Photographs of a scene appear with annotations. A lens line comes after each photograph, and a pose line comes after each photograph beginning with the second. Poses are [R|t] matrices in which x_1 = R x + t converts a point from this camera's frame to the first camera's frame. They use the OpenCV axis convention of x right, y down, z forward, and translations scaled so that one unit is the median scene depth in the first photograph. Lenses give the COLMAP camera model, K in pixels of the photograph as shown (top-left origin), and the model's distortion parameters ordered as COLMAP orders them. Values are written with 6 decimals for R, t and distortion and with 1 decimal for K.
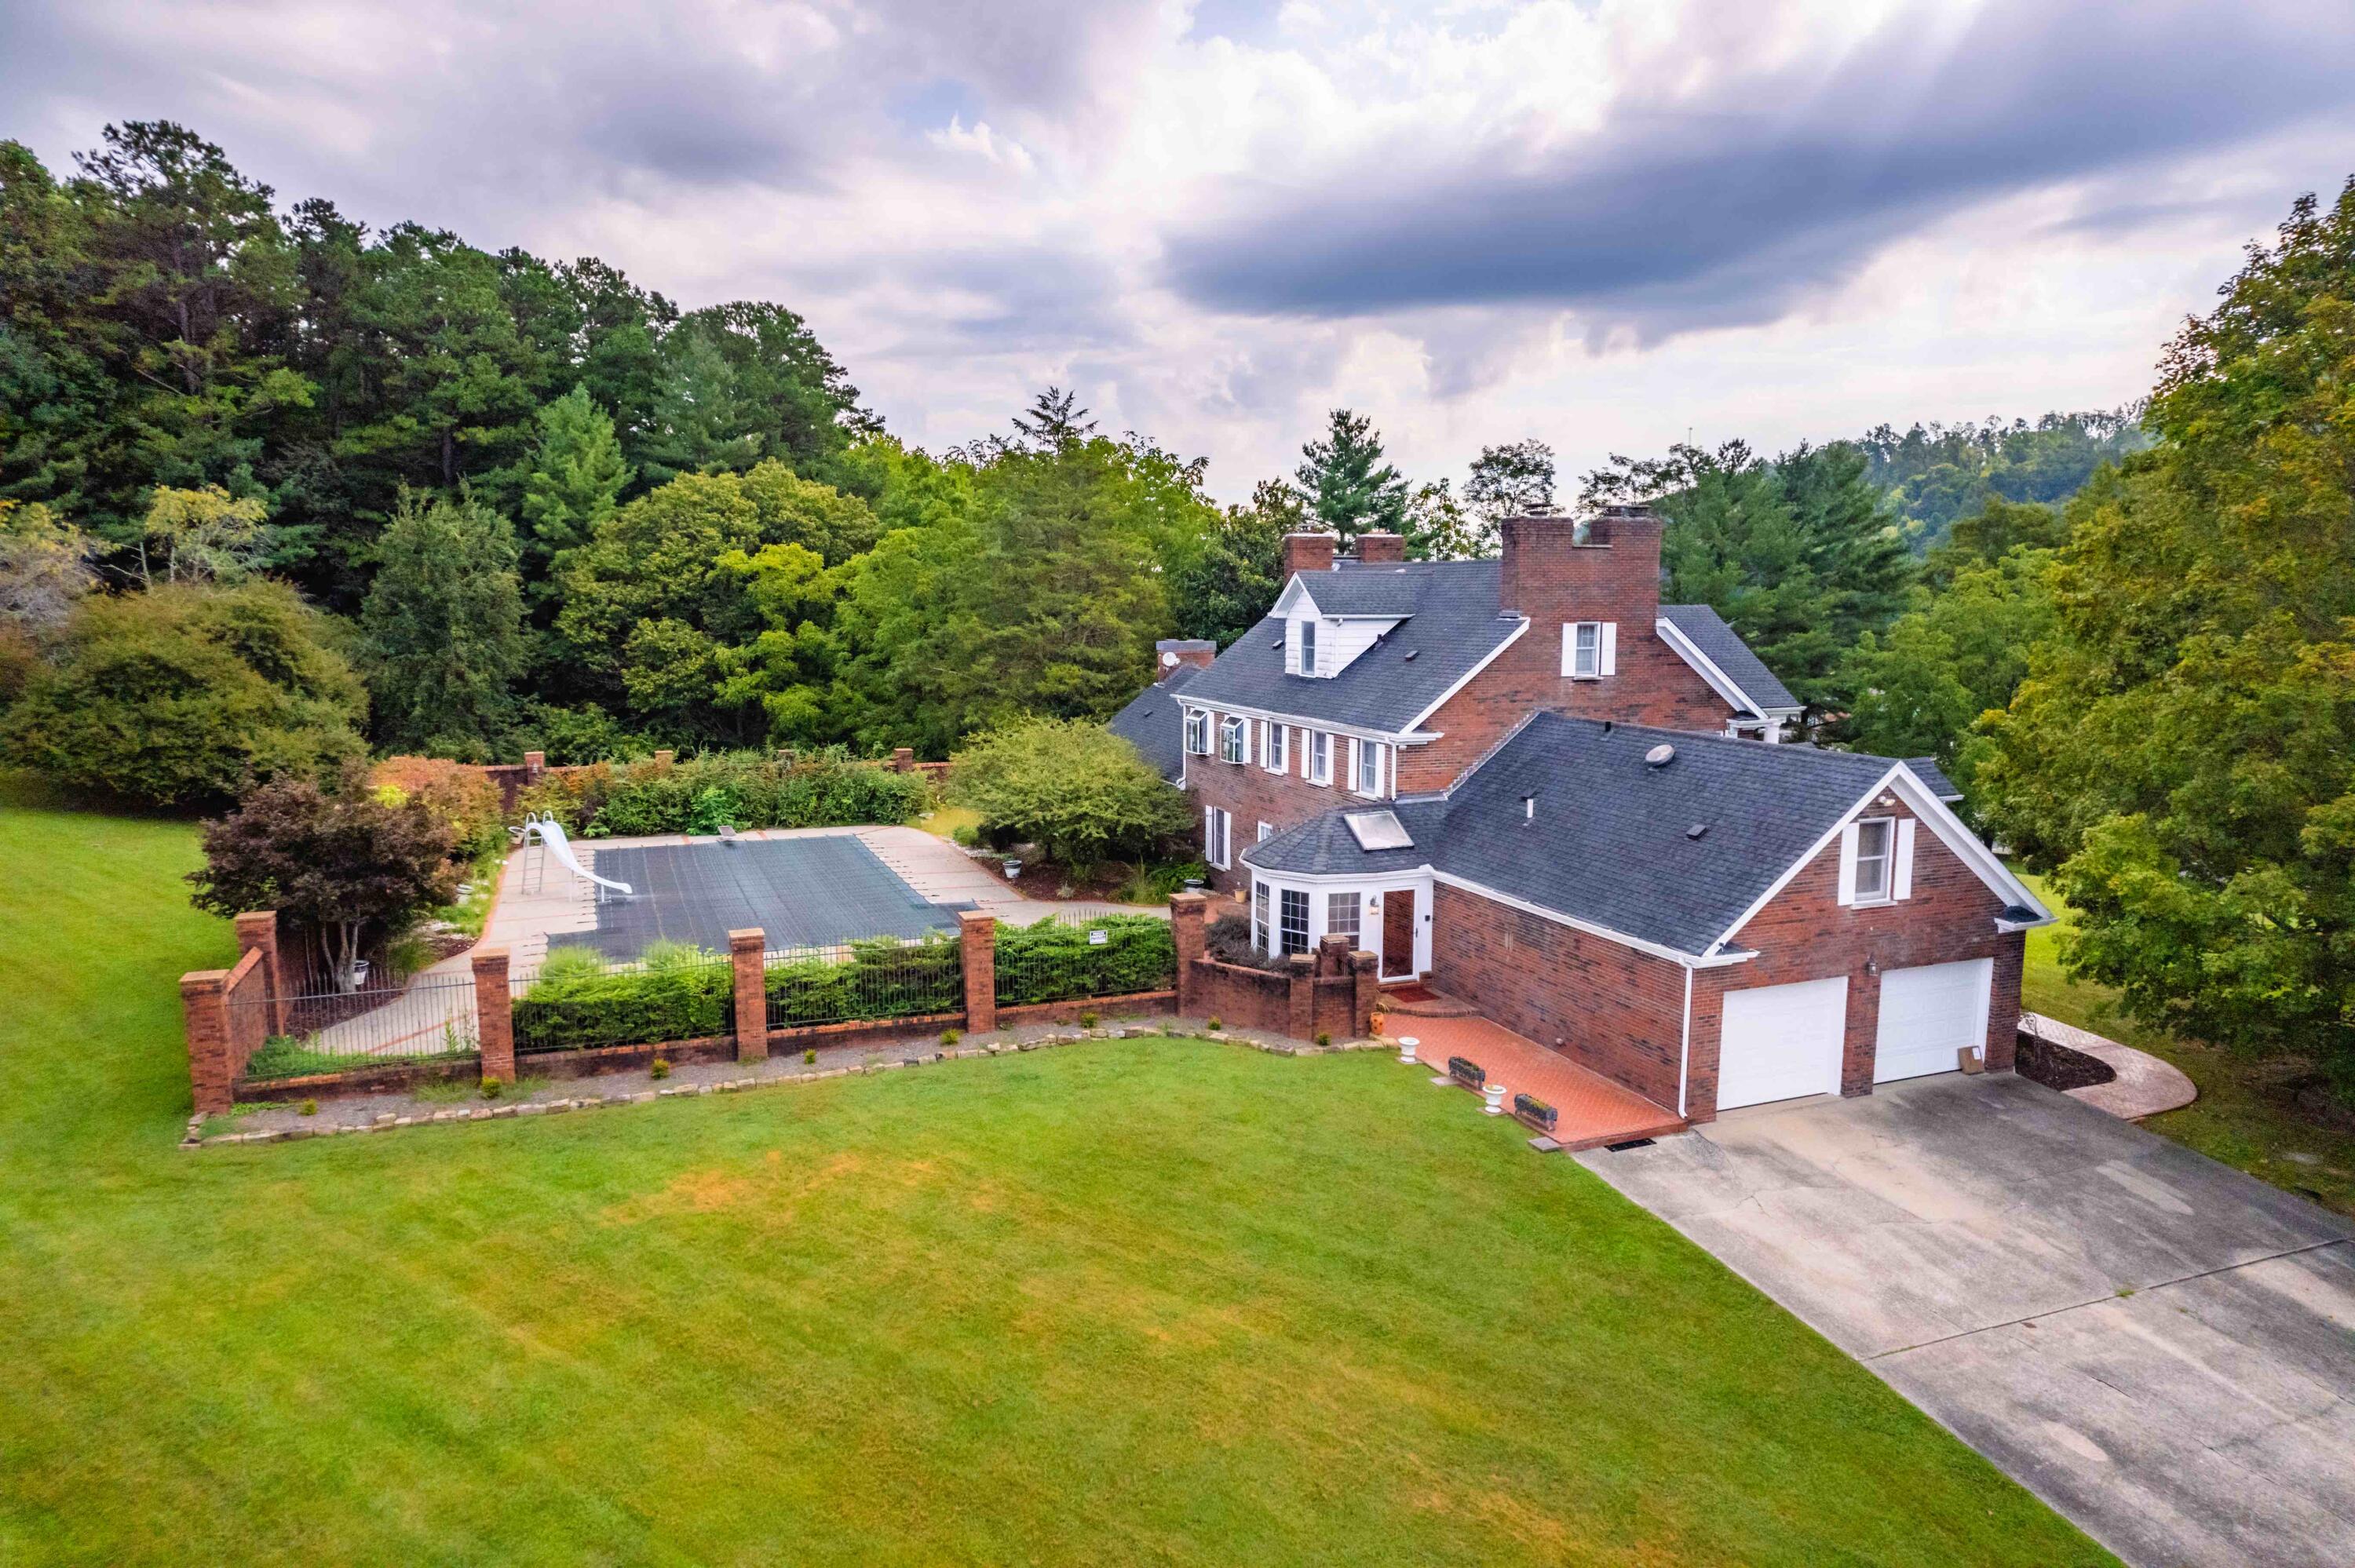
lens RADIAL K [[1506.4, 0, 1179.5], [0, 1506.4, 798.9], [0, 0, 1]] dist [-0.073253, 0.066893]
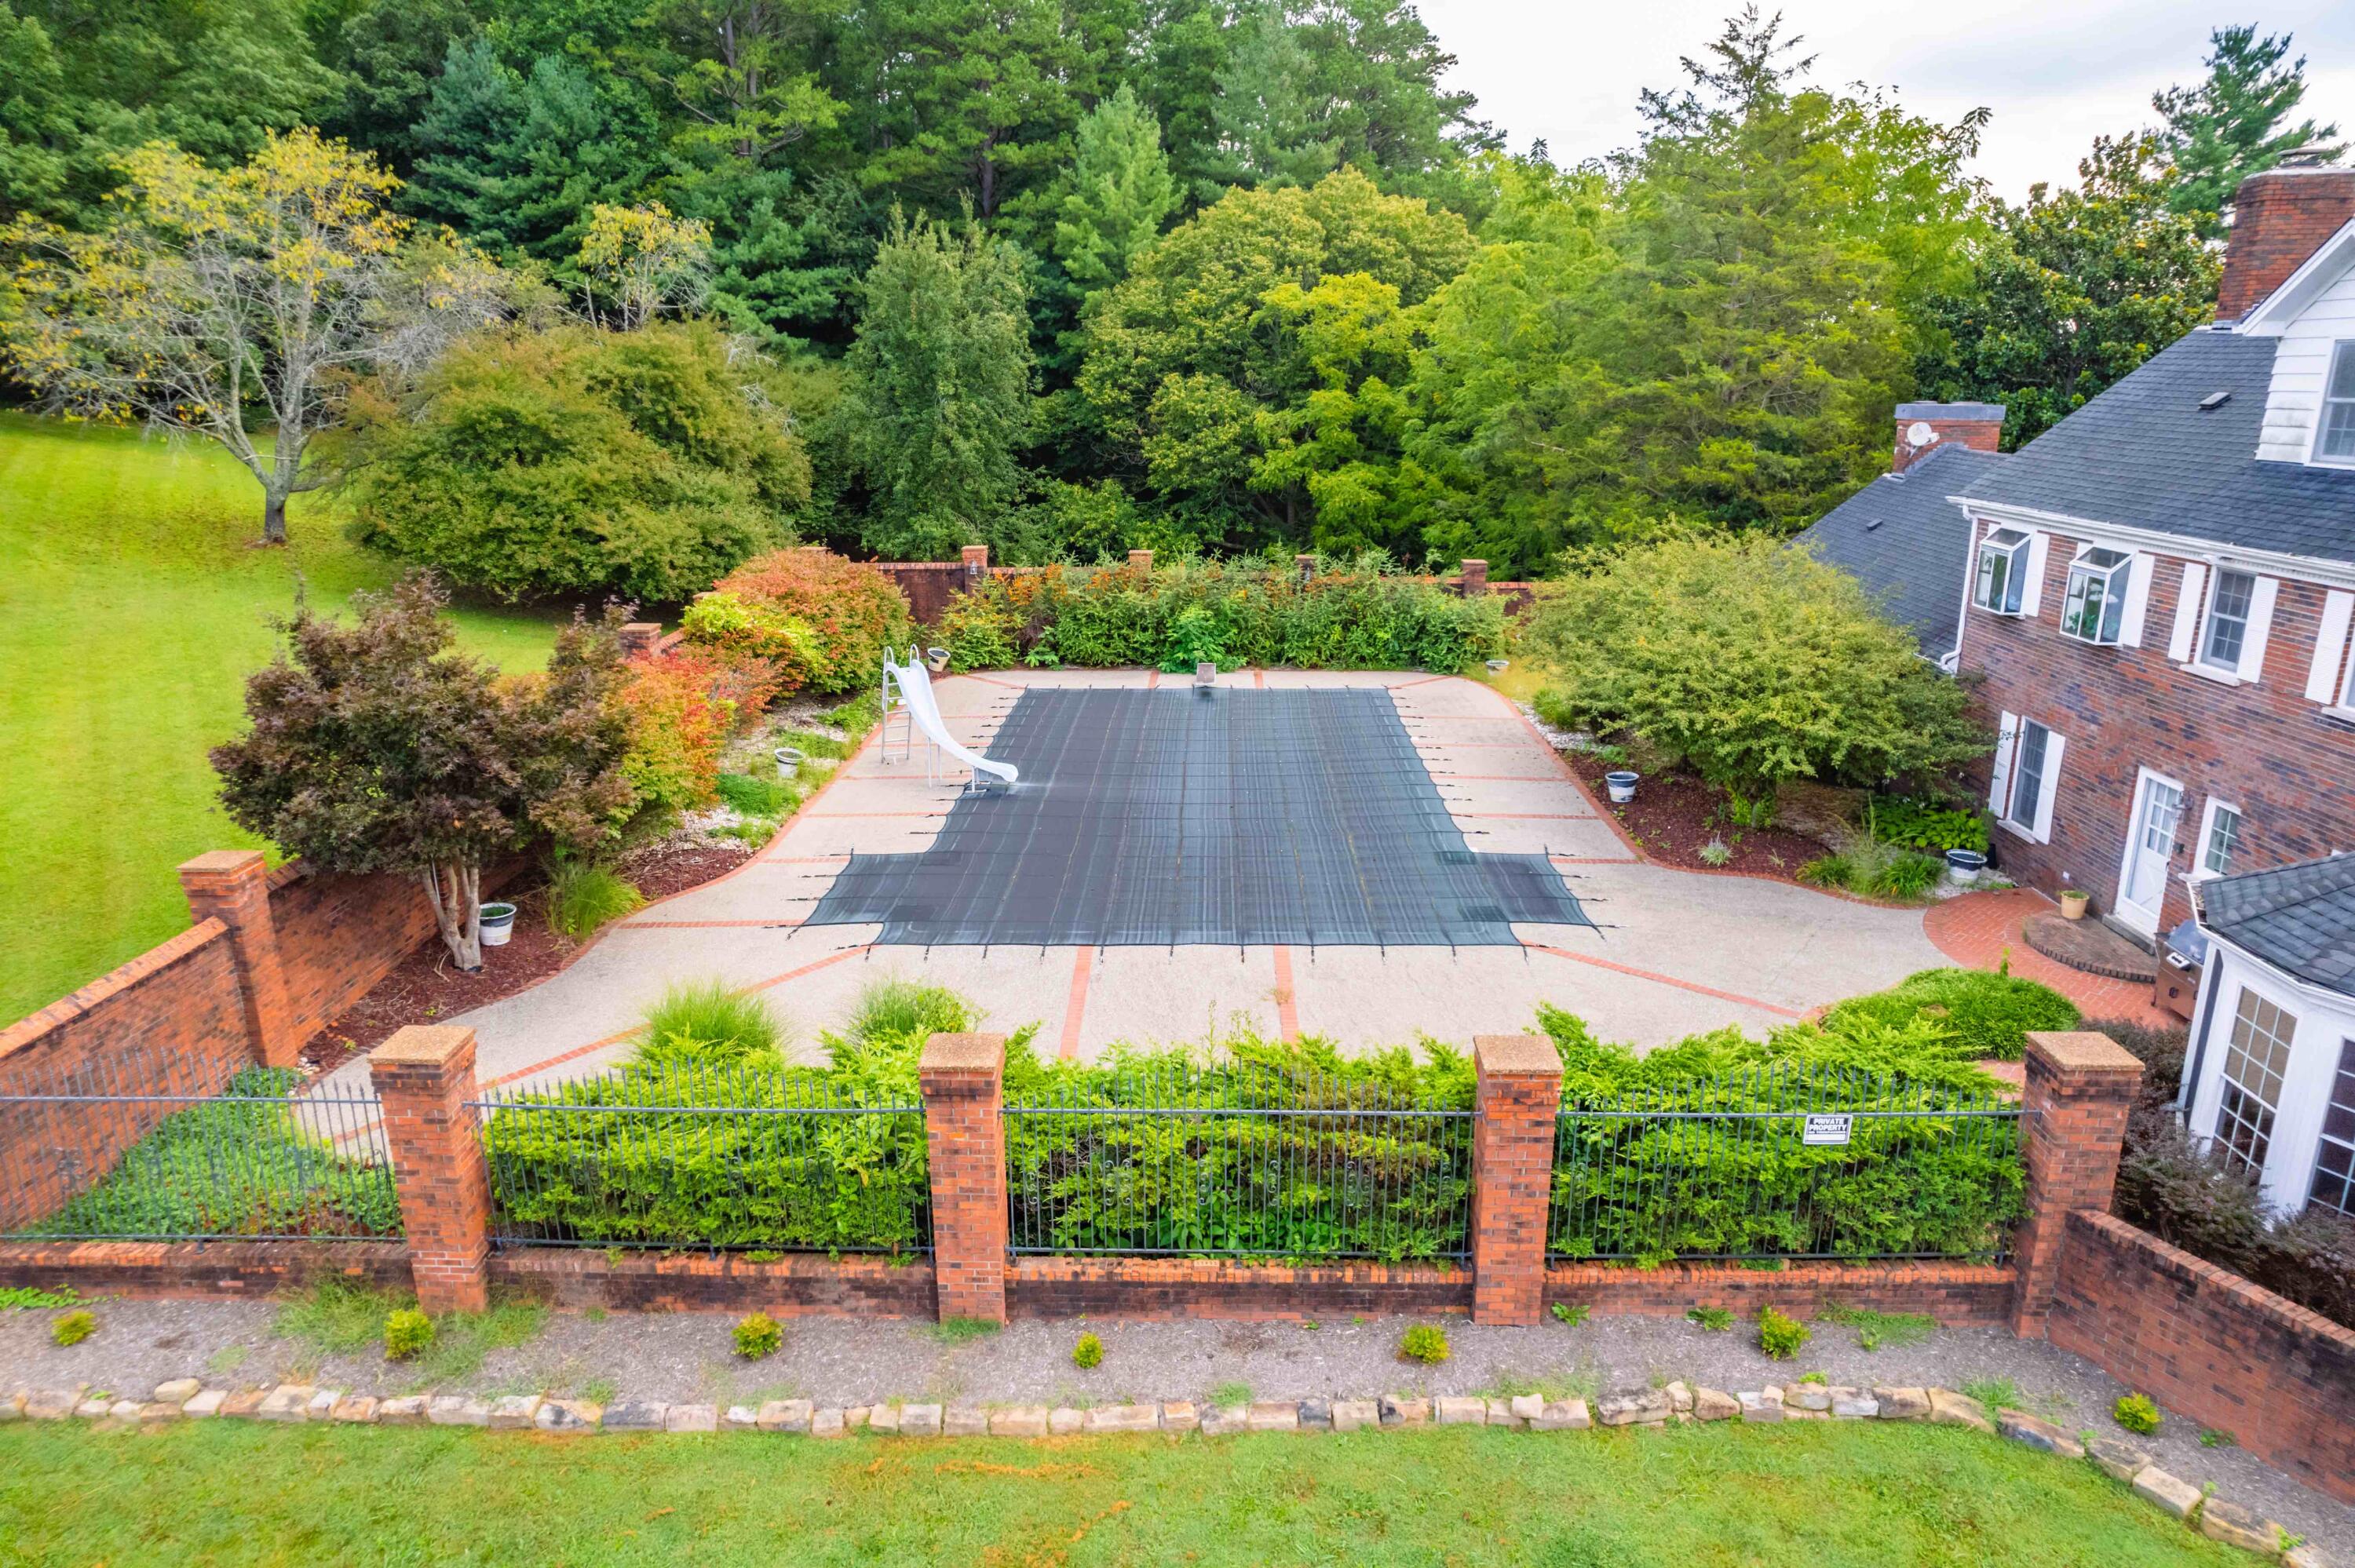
lens RADIAL K [[1506.4, 0, 1179.5], [0, 1506.4, 798.9], [0, 0, 1]] dist [-0.073253, 0.066893]
pose [[0.920050, 0.102933, -0.378038, -0.043897], [-0.047978, 0.987210, 0.152035, -0.027297], [0.388852, -0.121742, 0.913221, 0.360414]]
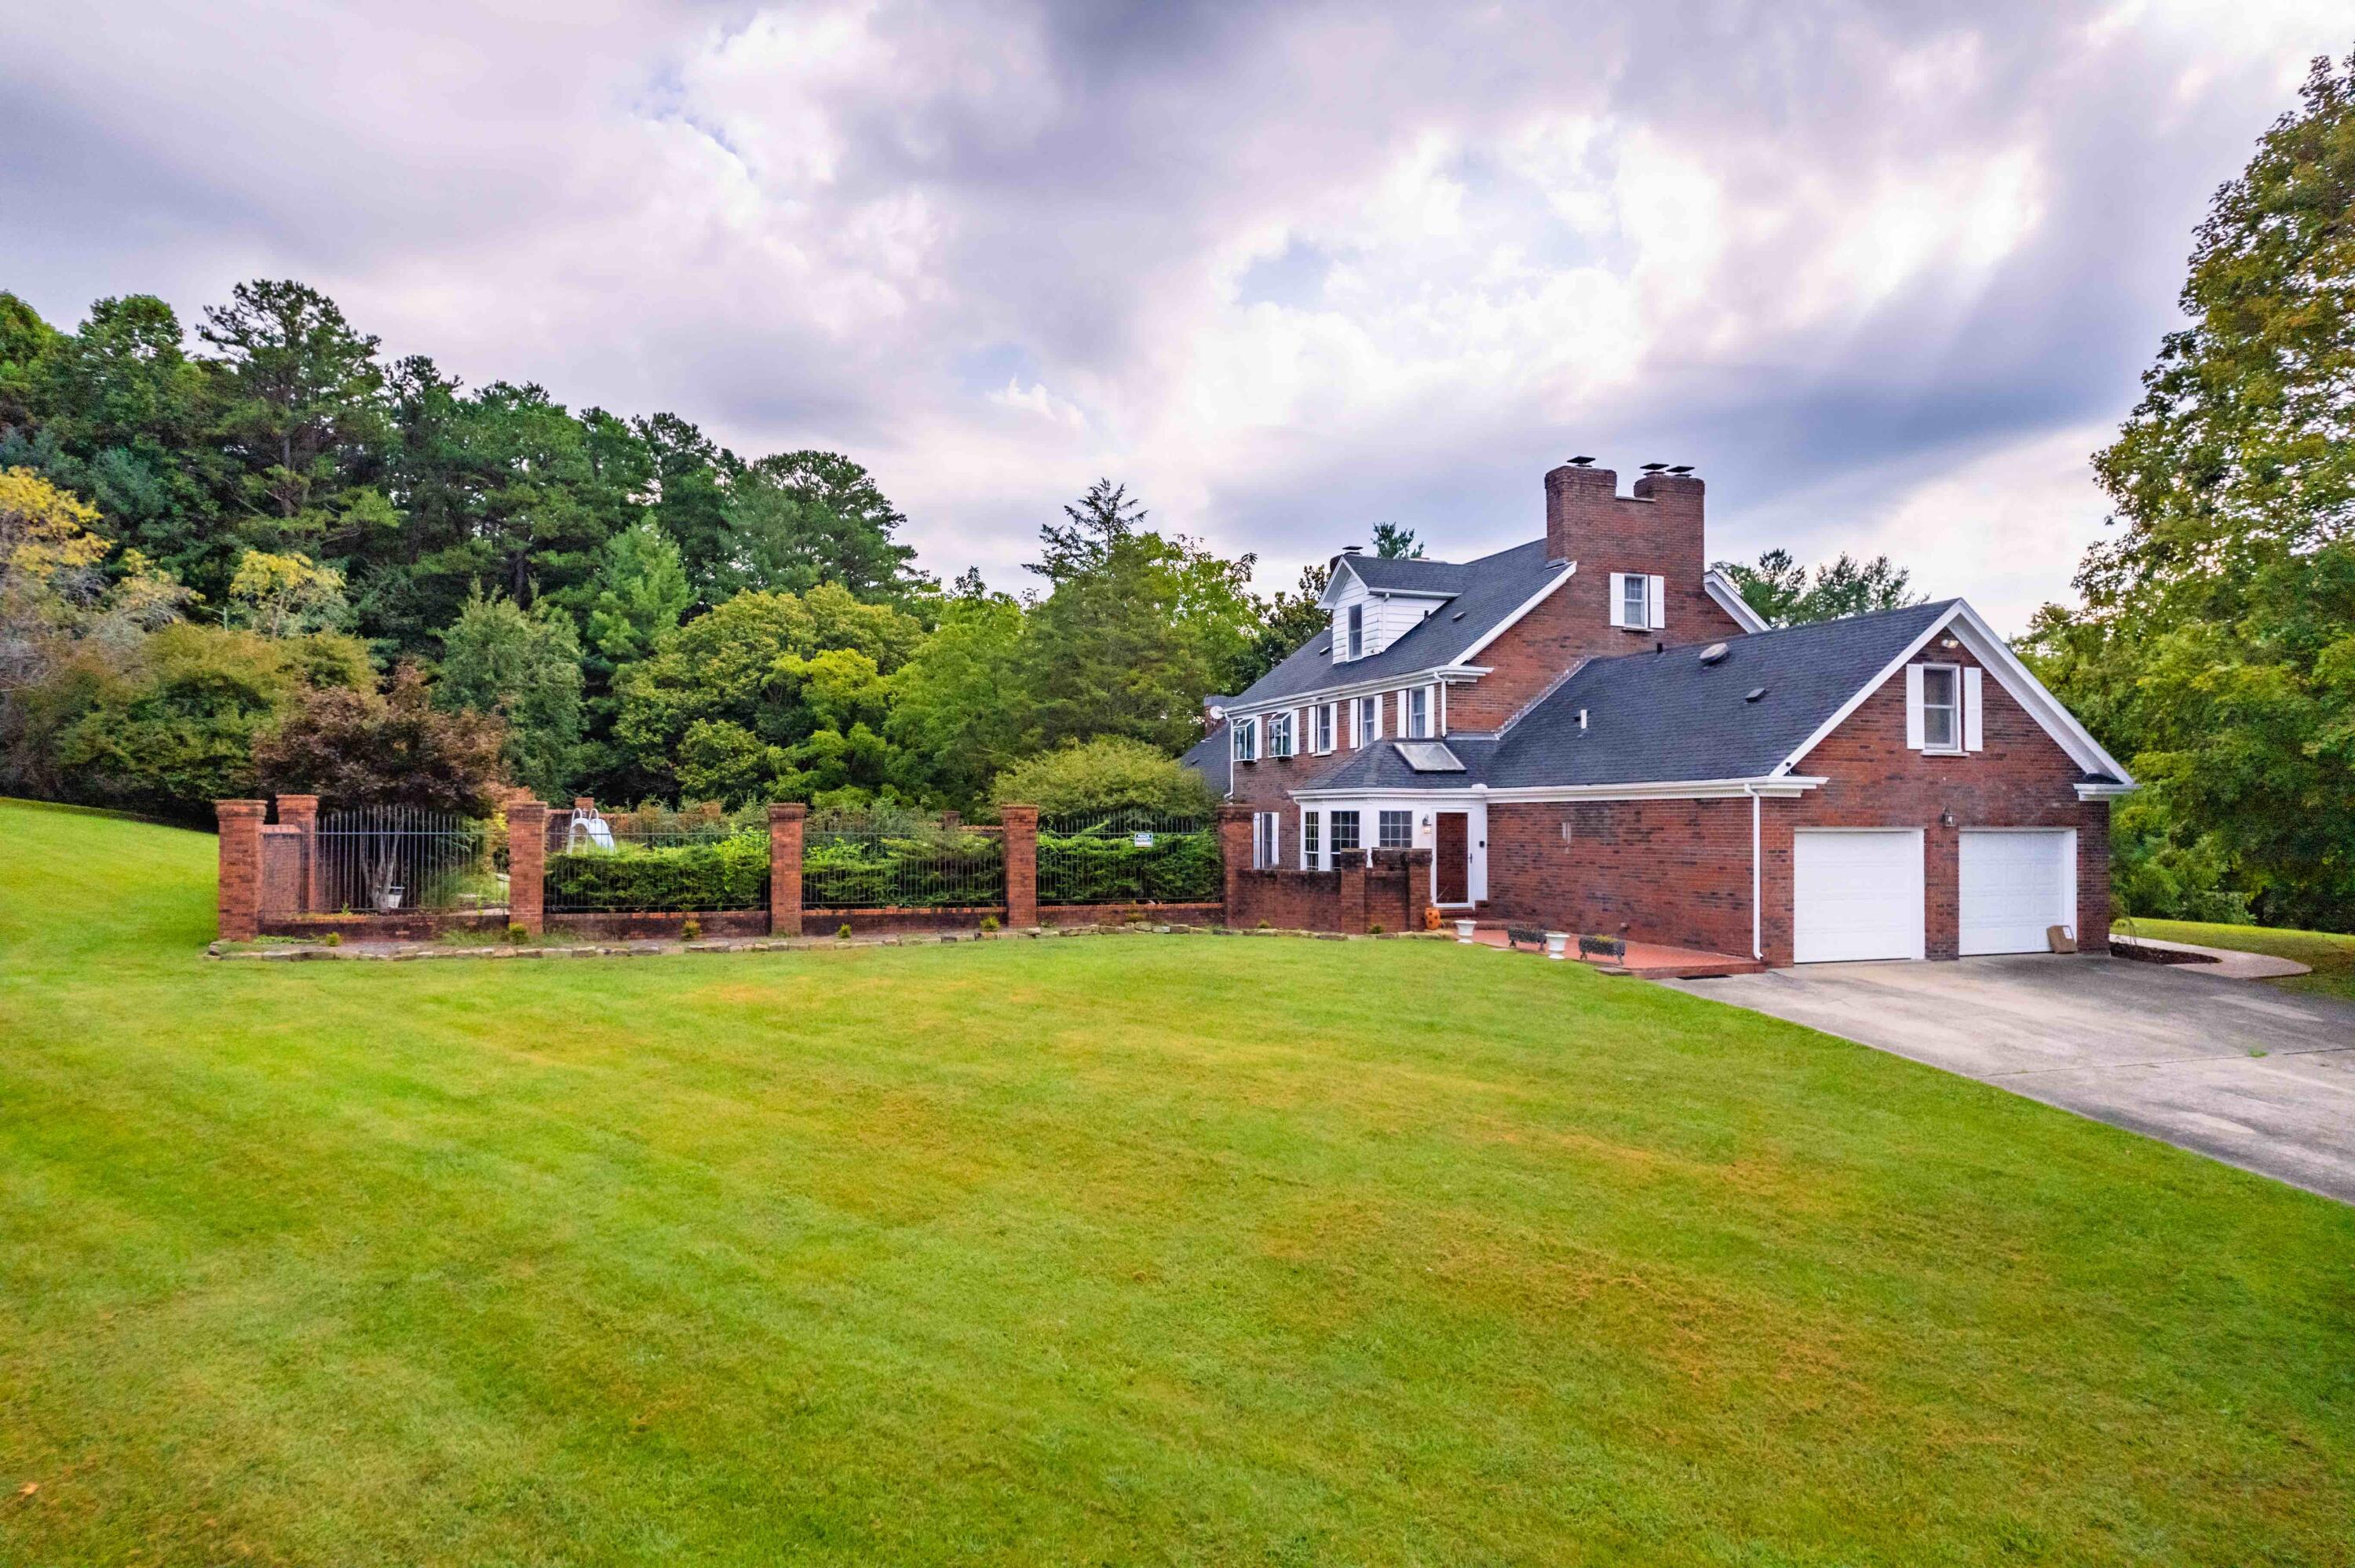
lens RADIAL K [[1506.4, 0, 1179.5], [0, 1506.4, 798.9], [0, 0, 1]] dist [-0.073253, 0.066893]
pose [[0.999498, 0.000436, -0.031668, 0.000183], [-0.005406, 0.987580, -0.157023, 0.134000], [0.031206, 0.157116, 0.987087, 0.019724]]
